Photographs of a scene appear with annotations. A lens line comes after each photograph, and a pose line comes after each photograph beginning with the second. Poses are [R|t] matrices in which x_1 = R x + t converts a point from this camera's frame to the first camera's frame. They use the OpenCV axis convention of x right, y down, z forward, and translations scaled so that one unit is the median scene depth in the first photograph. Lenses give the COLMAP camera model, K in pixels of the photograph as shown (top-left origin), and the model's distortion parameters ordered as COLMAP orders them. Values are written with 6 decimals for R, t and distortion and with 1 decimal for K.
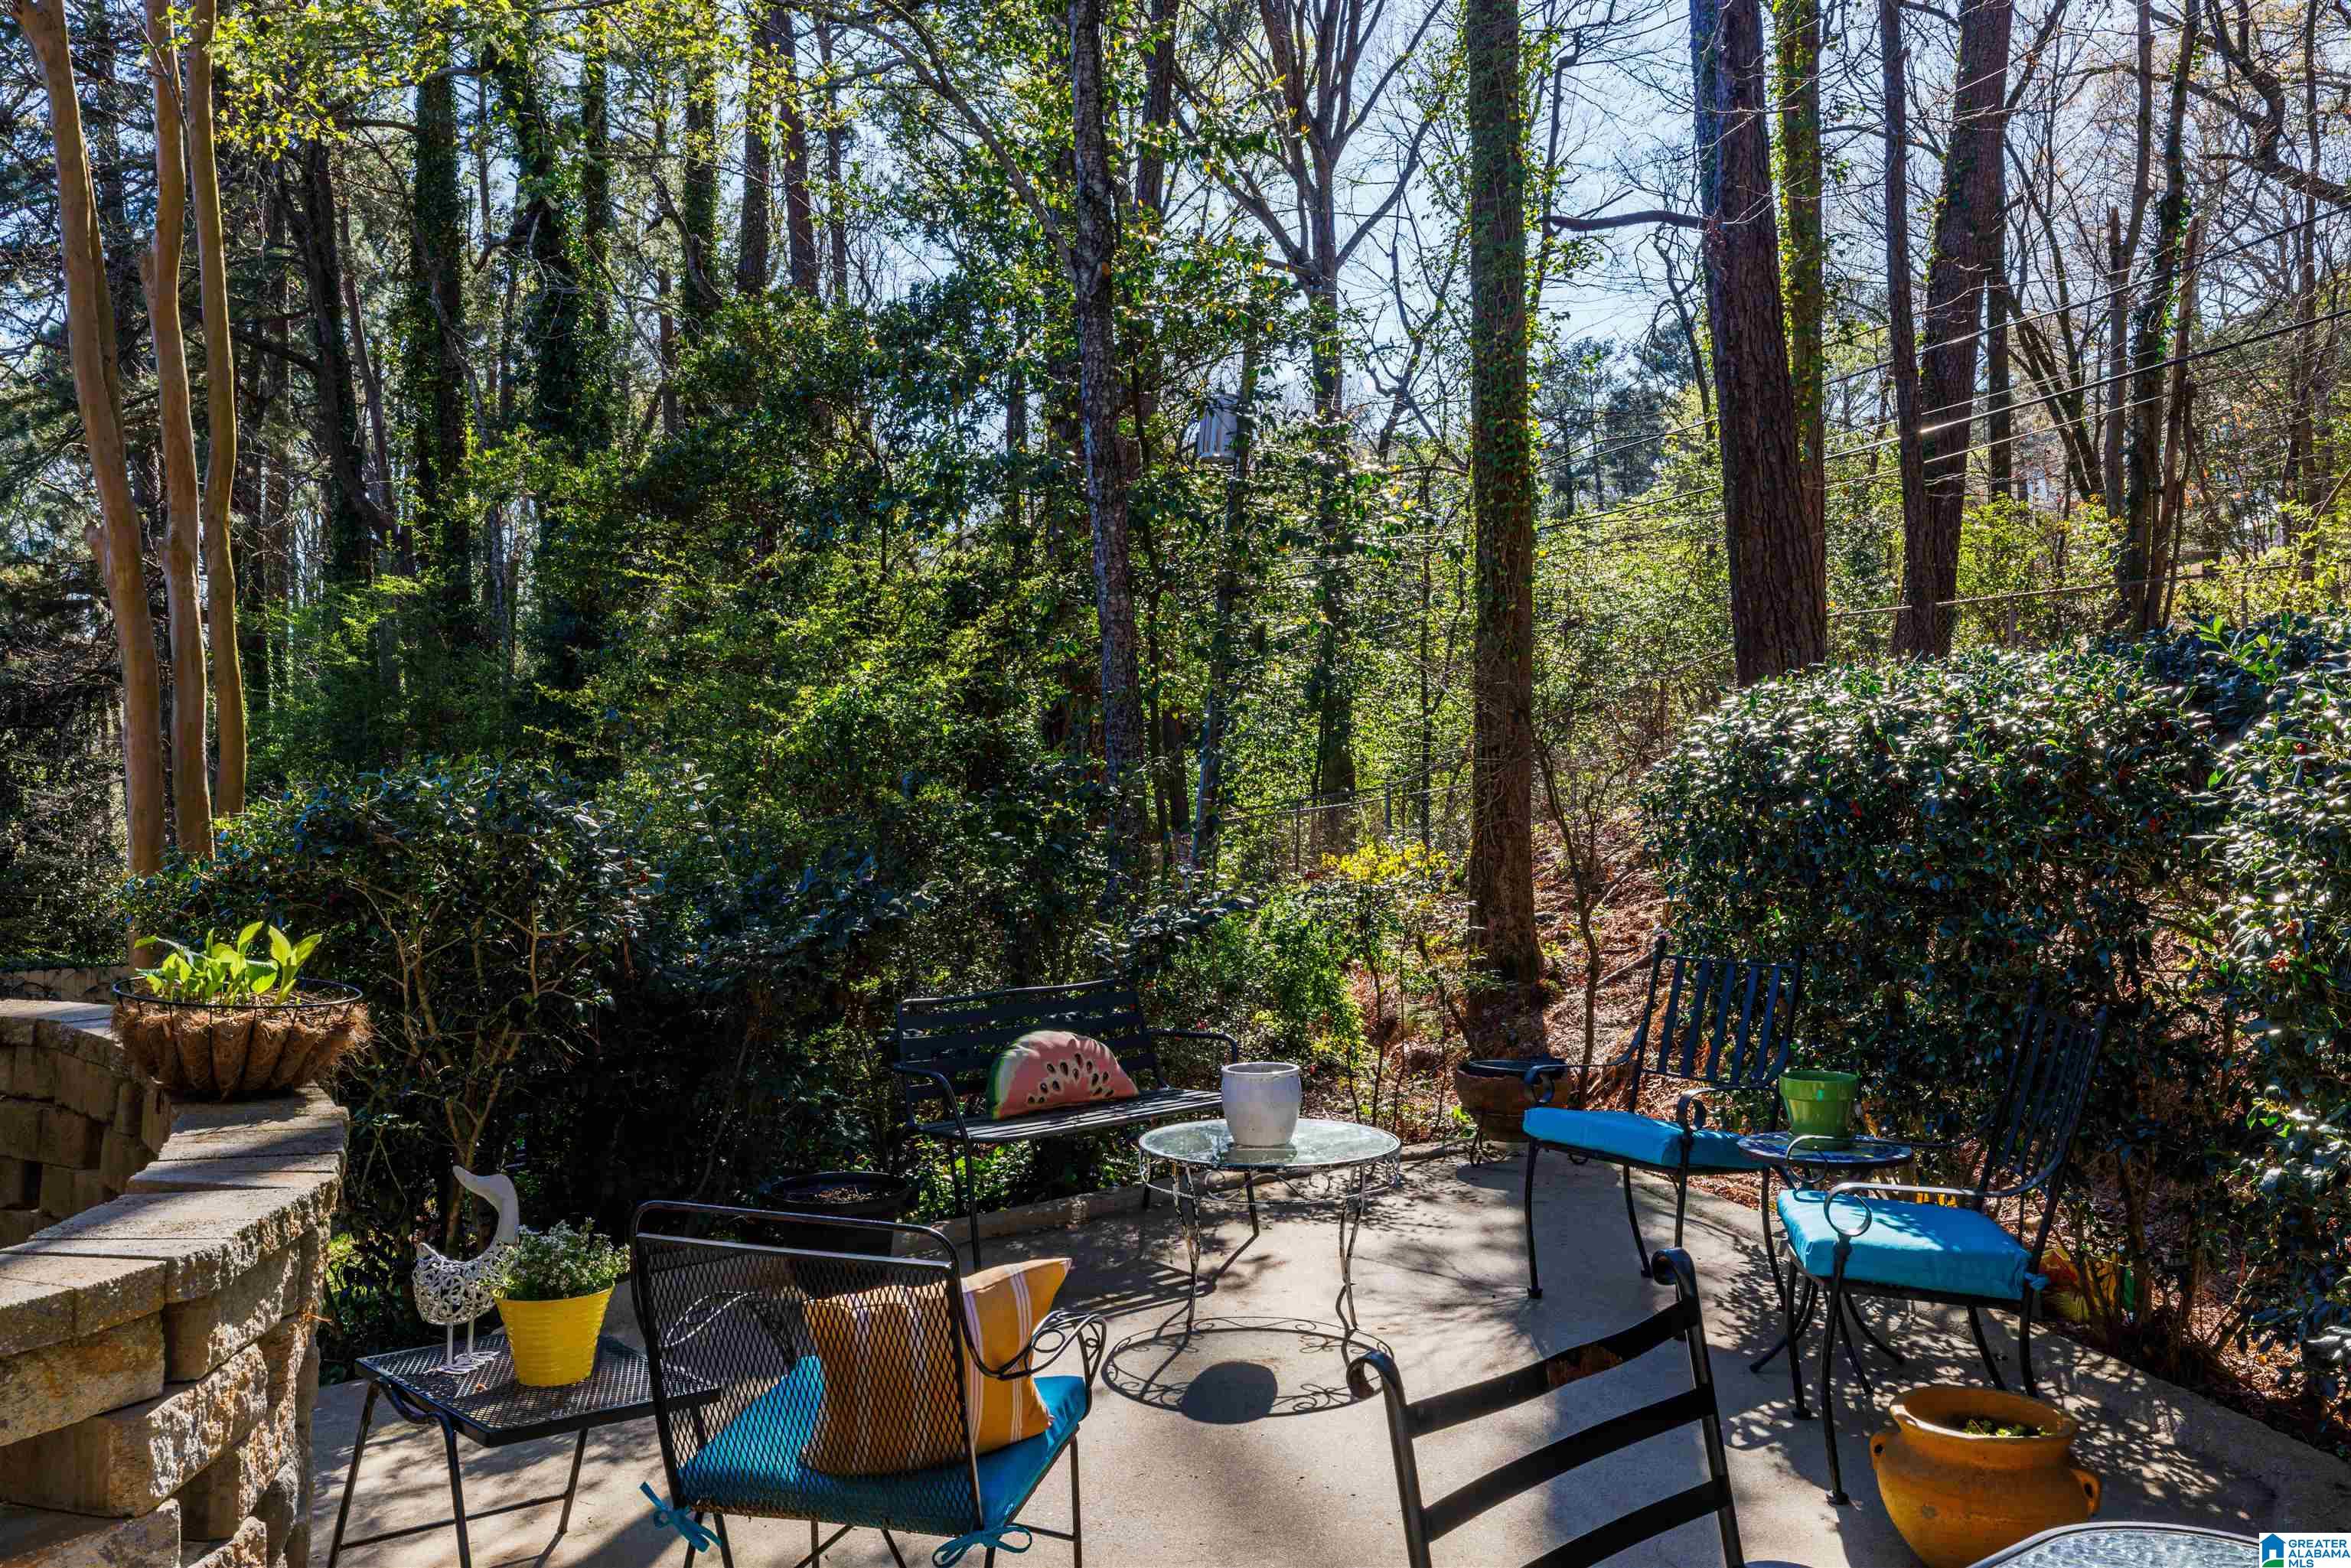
lens RADIAL K [[1957.9, 0, 1171.7], [0, 1957.9, 756.6], [0, 0, 1]] dist [0.009876, 0.011114]
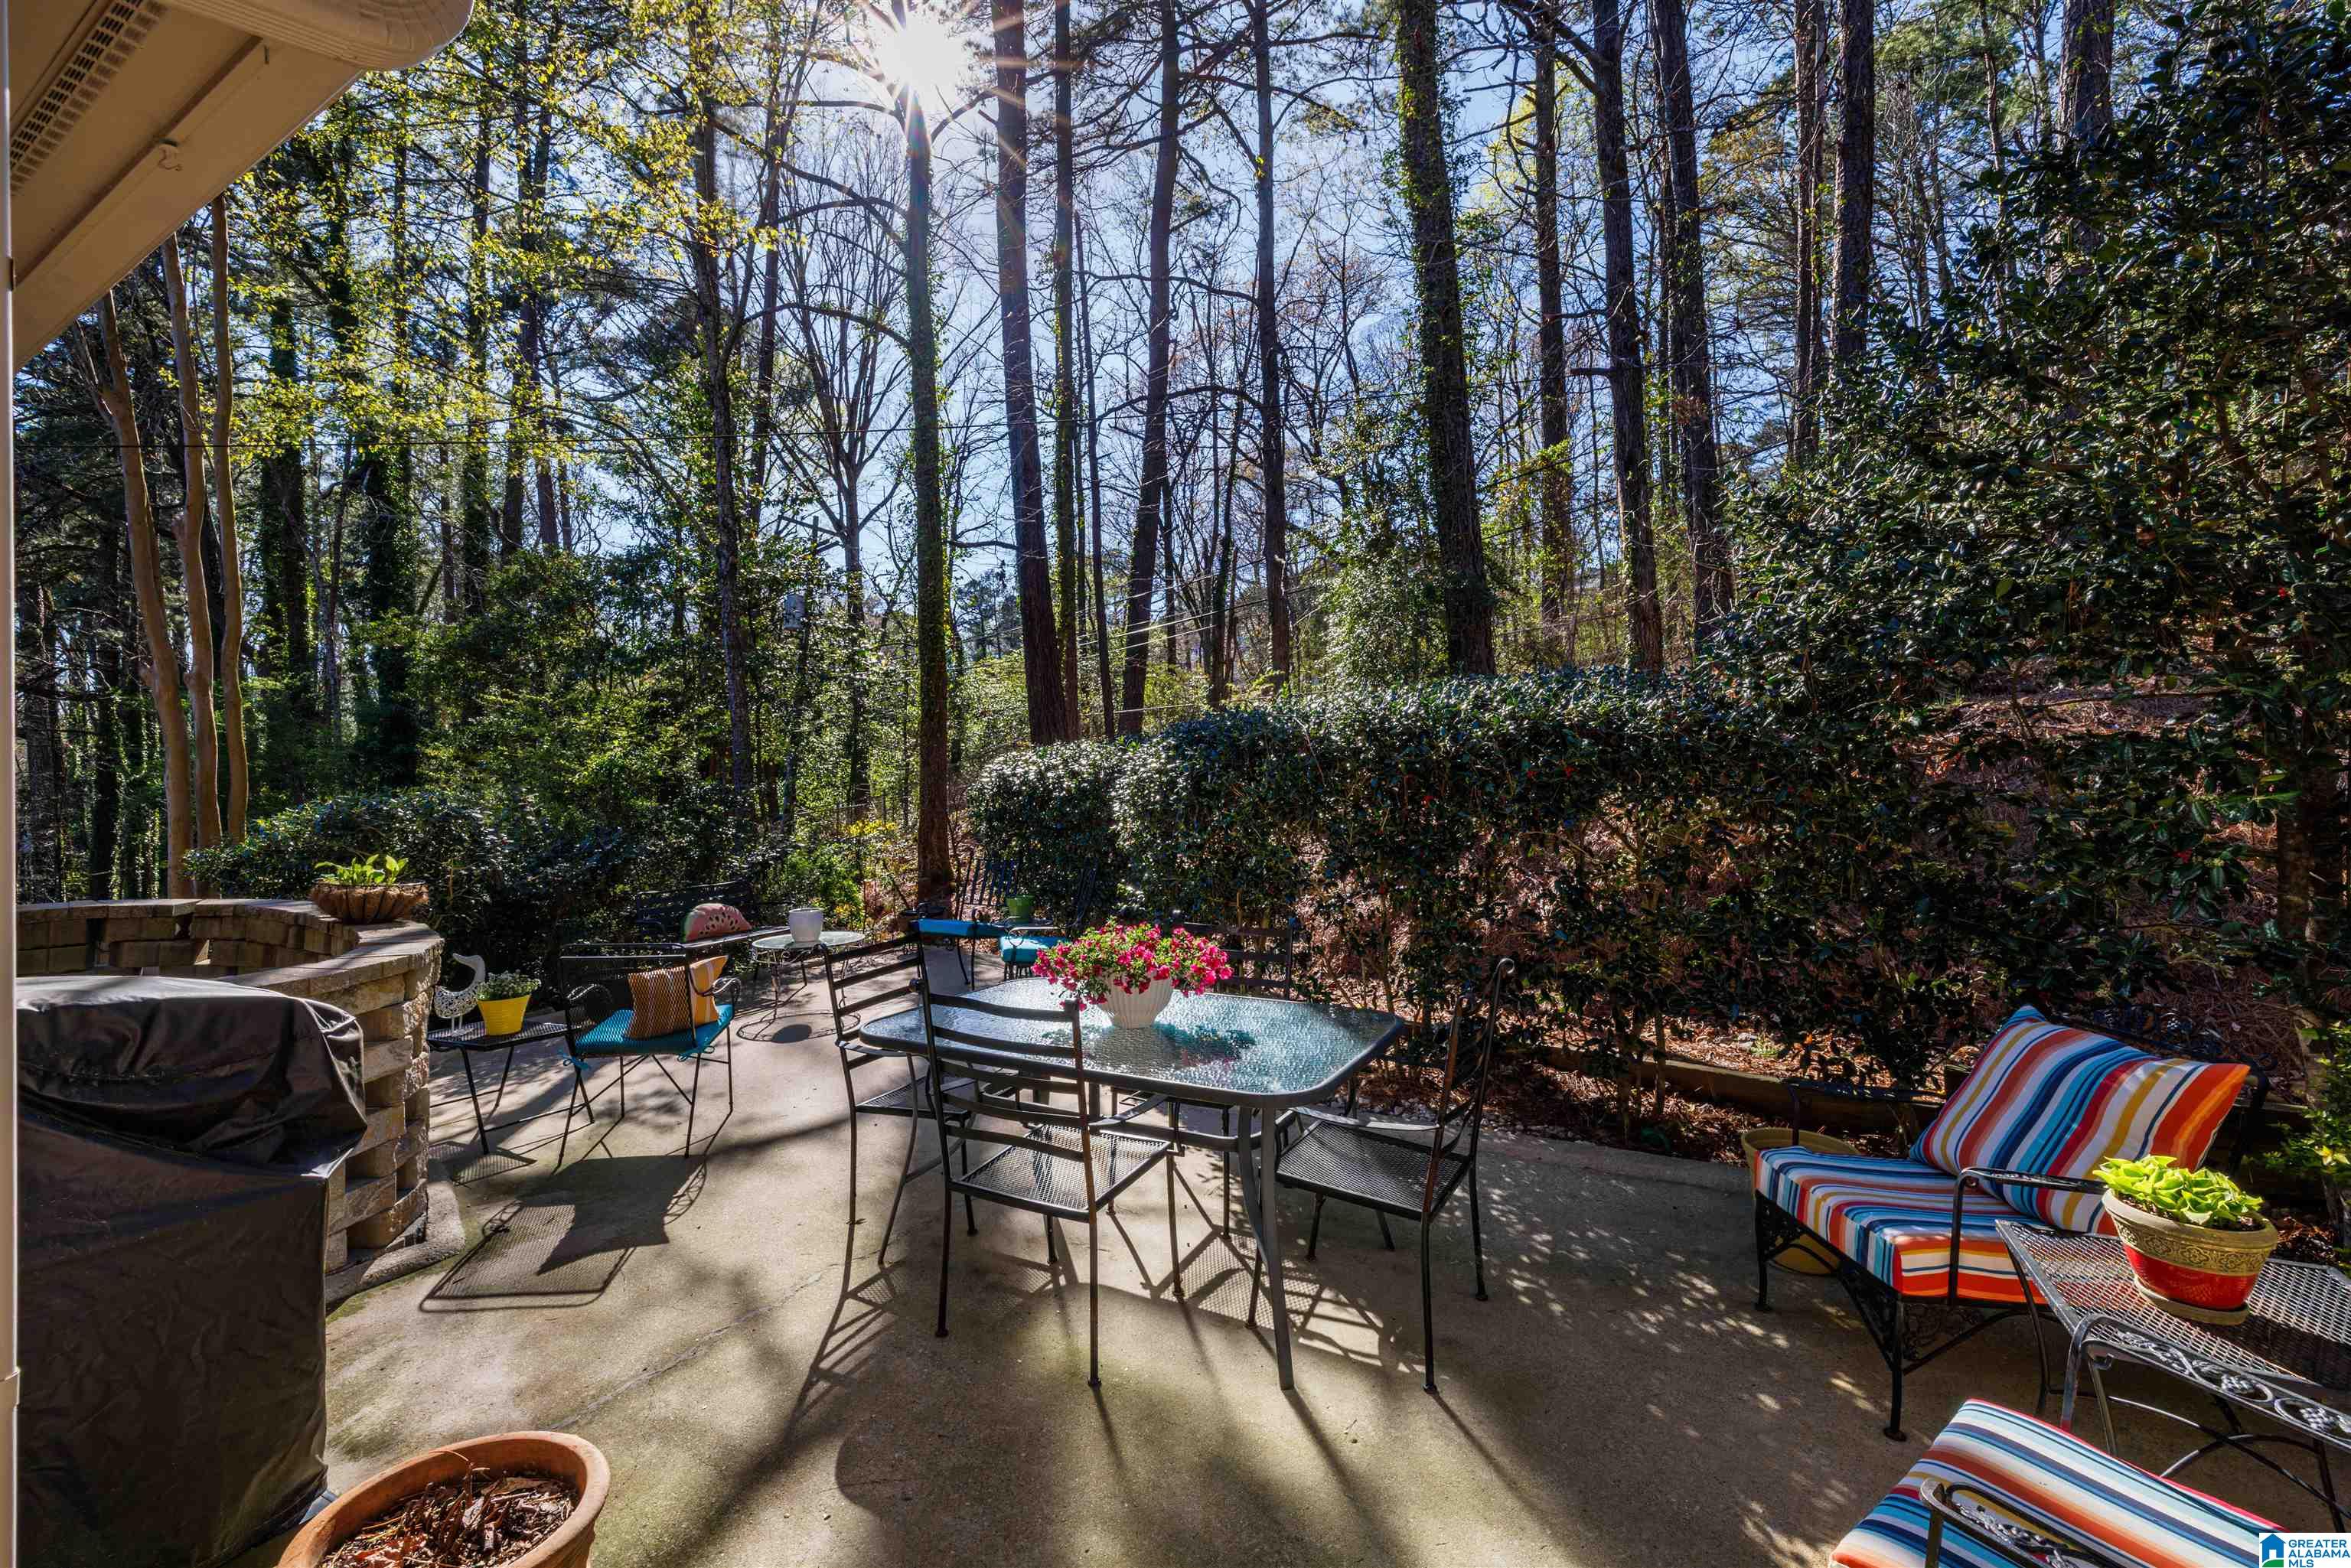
lens RADIAL K [[973.3, 0, 1153.5], [0, 973.3, 760.1], [0, 0, 1]] dist [-0.000491, -0.000071]
pose [[0.930069, -0.003538, 0.367368, 0.001353], [0.010759, 0.999787, -0.017609, -0.001005], [-0.367227, 0.020330, 0.929909, -0.129419]]
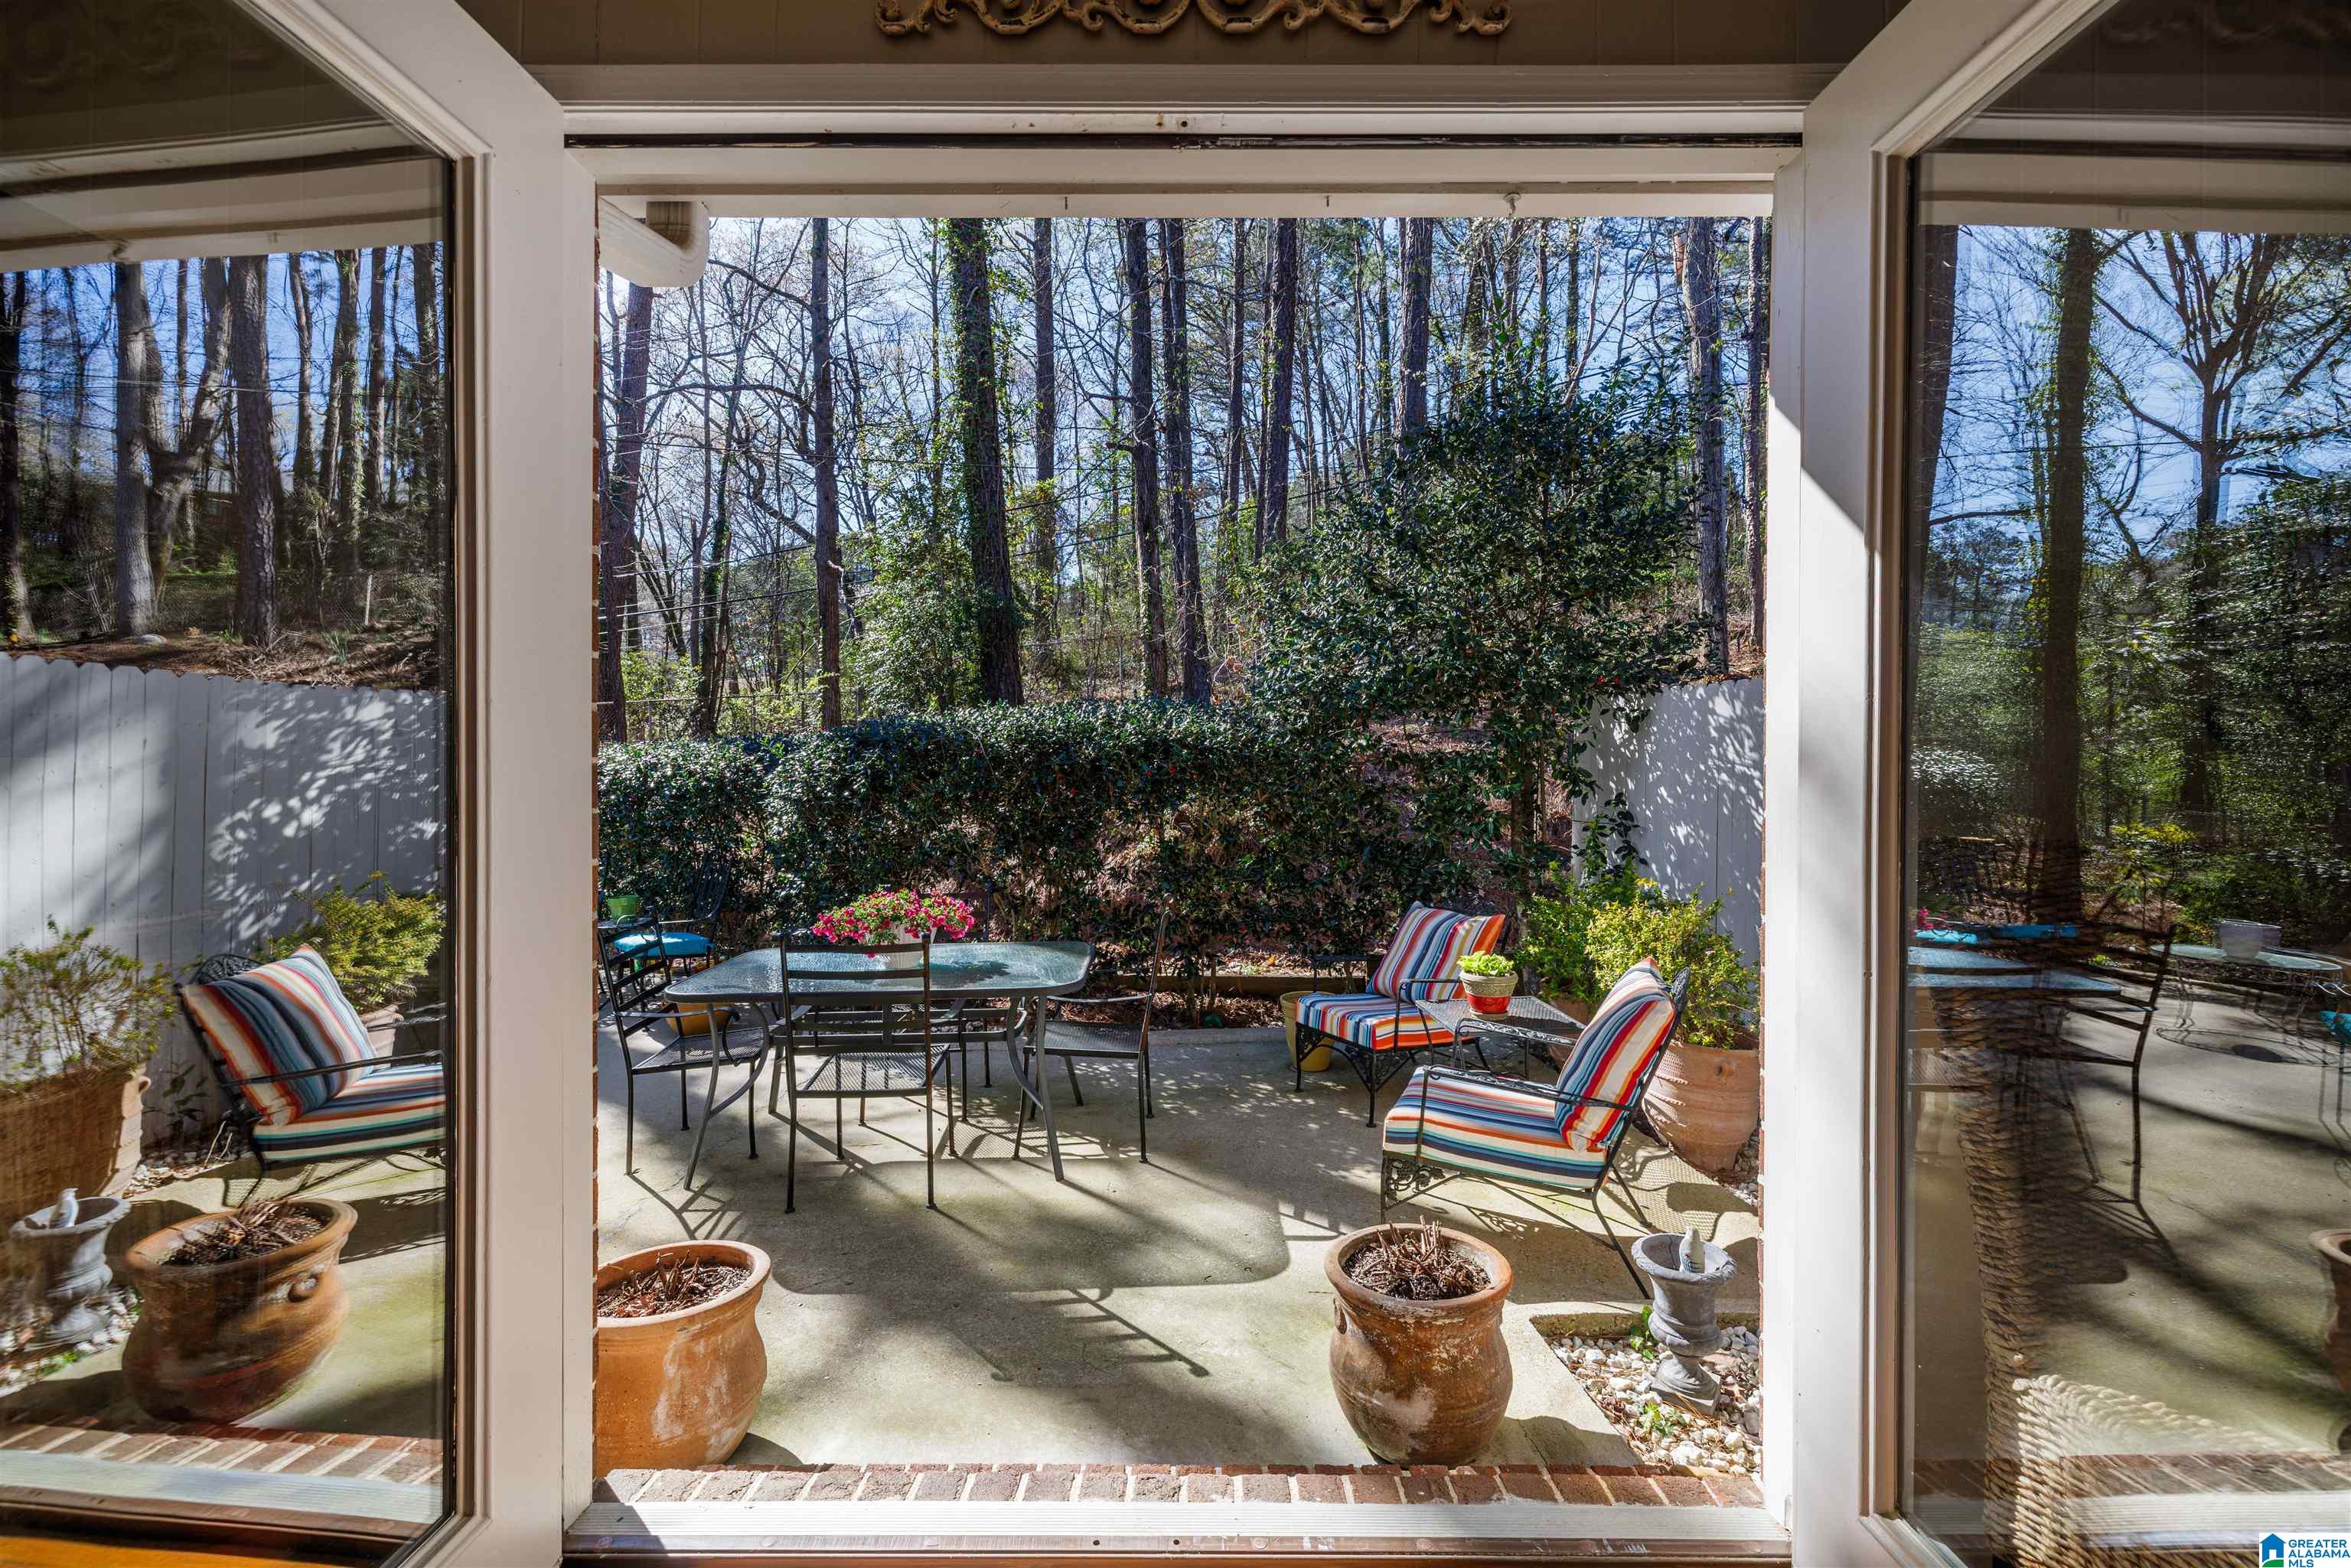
lens RADIAL K [[973.3, 0, 1153.5], [0, 973.3, 760.1], [0, 0, 1]] dist [-0.000491, -0.000071]
pose [[0.627850, 0.003091, 0.778328, -0.098241], [0.010505, 0.999867, -0.012446, -0.001091], [-0.778263, 0.015991, 0.627735, -0.159152]]
